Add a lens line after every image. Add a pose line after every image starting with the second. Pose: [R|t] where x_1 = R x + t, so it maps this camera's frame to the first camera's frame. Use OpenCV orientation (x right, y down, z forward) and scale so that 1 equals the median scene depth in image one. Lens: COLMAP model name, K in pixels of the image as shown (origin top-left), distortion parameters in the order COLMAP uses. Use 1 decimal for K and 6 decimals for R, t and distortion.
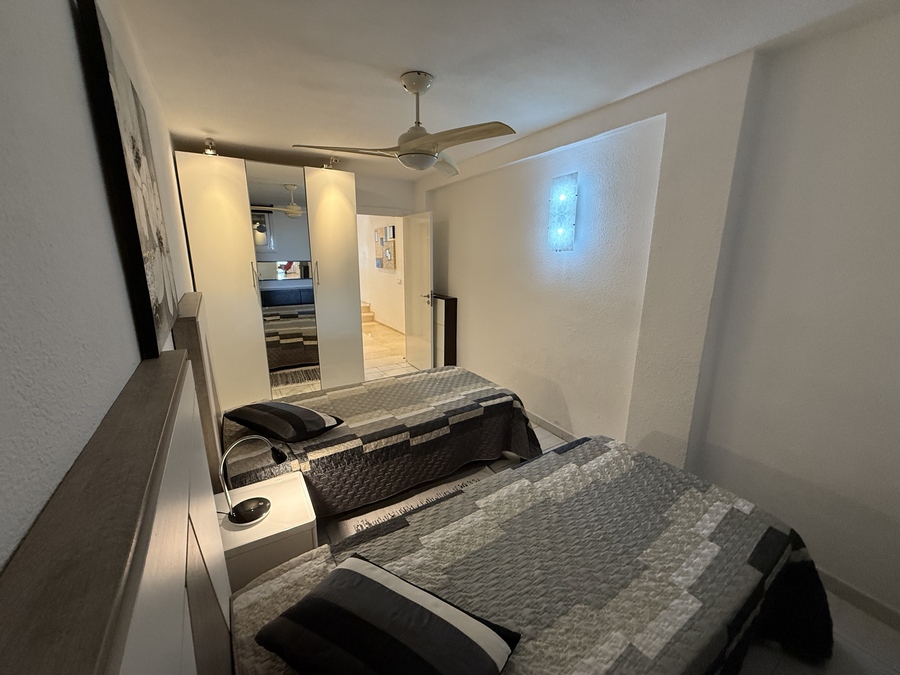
lens RADIAL K [[357.9, 0, 444.5], [0, 357.9, 338.2], [0, 0, 1]] dist [0.000023, -0.000233]
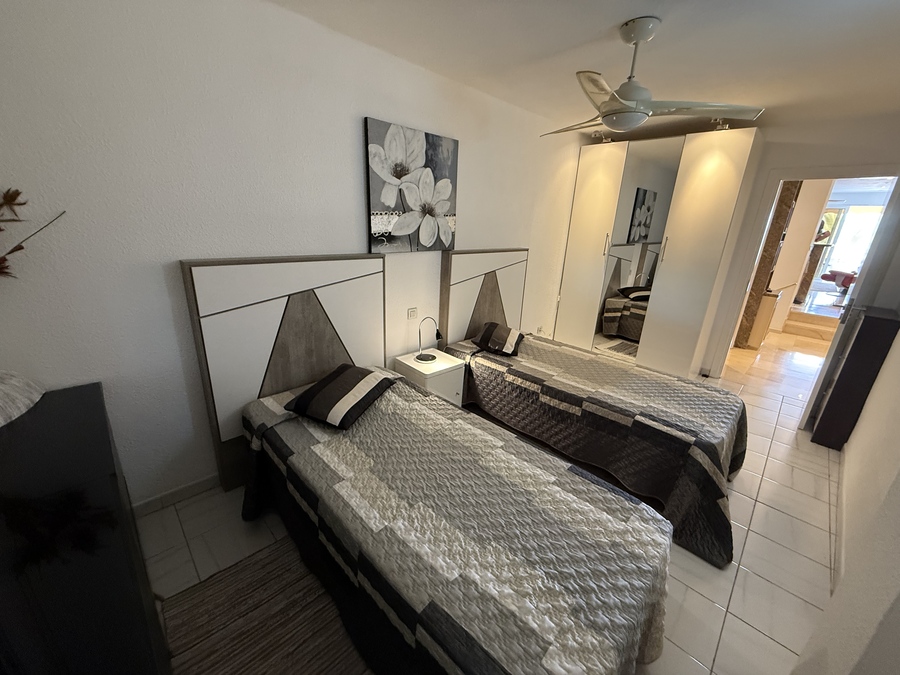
lens RADIAL K [[357.9, 0, 447.9], [0, 357.9, 337.7], [0, 0, 1]] dist [0.000023, -0.000233]
pose [[0.211119, 0.310393, -0.926869, 0.748239], [-0.271122, 0.929630, 0.249562, -0.068790], [0.939107, 0.198608, 0.280417, 0.365421]]
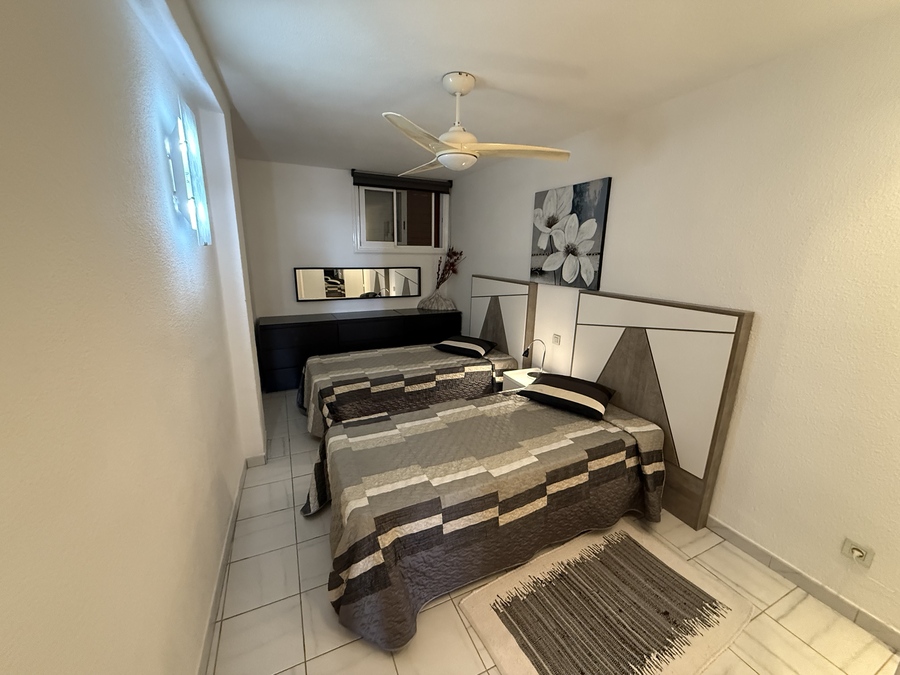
lens RADIAL K [[357.9, 0, 451.7], [0, 357.9, 339.9], [0, 0, 1]] dist [0.000023, -0.000233]
pose [[-0.993230, -0.056527, 0.101483, -0.158295], [-0.003463, 0.887639, 0.460528, -0.436340], [-0.116113, 0.457058, -0.881825, 1.821355]]
